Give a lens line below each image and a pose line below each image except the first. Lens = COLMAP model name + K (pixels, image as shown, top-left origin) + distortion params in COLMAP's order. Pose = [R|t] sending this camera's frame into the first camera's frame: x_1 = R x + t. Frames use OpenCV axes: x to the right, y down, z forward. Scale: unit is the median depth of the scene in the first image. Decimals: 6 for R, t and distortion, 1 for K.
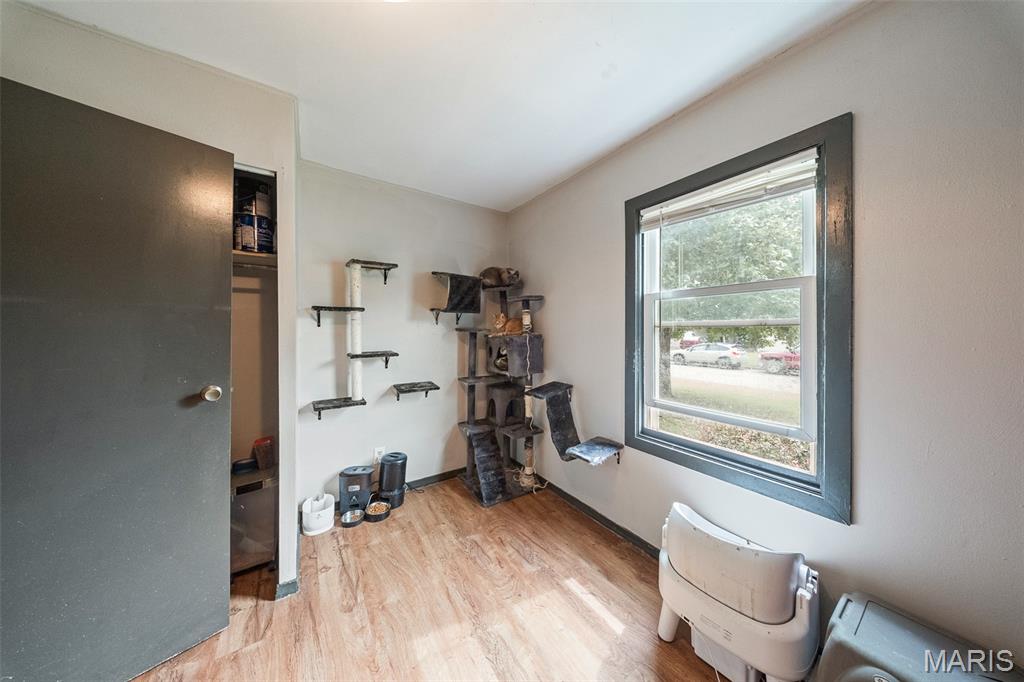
lens RADIAL K [[309.6, 0, 511.6], [0, 309.6, 330.5], [0, 0, 1]] dist [0.000226, -0.000997]
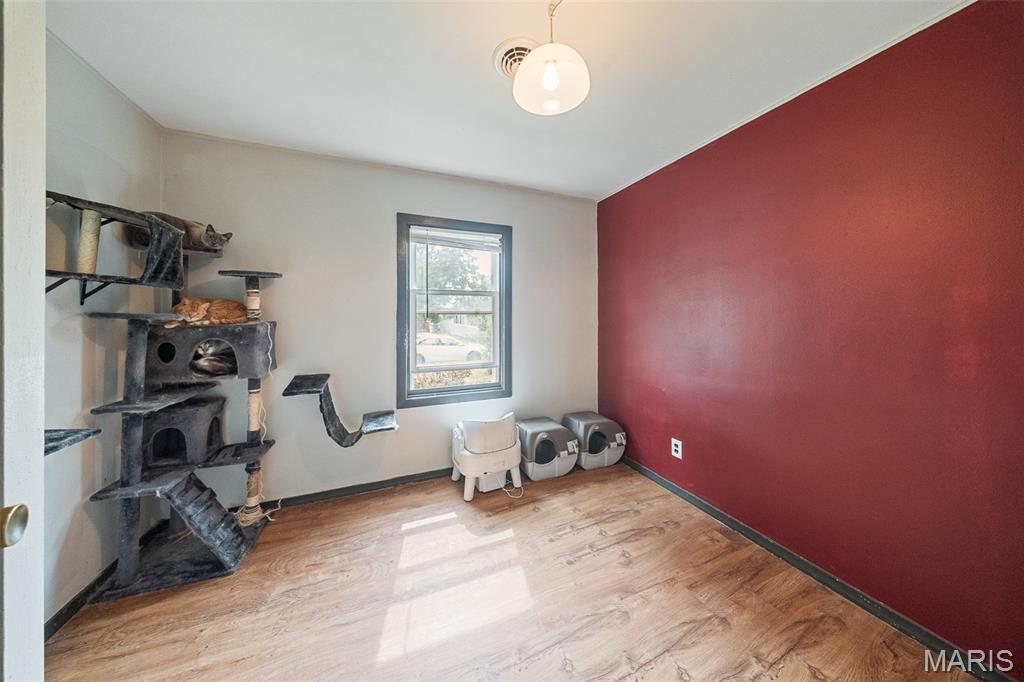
lens RADIAL K [[309.6, 0, 518.6], [0, 309.6, 318.8], [0, 0, 1]] dist [0.000226, -0.000997]
pose [[0.187100, -0.004911, 0.982329, -0.772233], [0.005439, 0.999977, 0.003963, 0.006508], [-0.982326, 0.004601, 0.187123, 0.294404]]
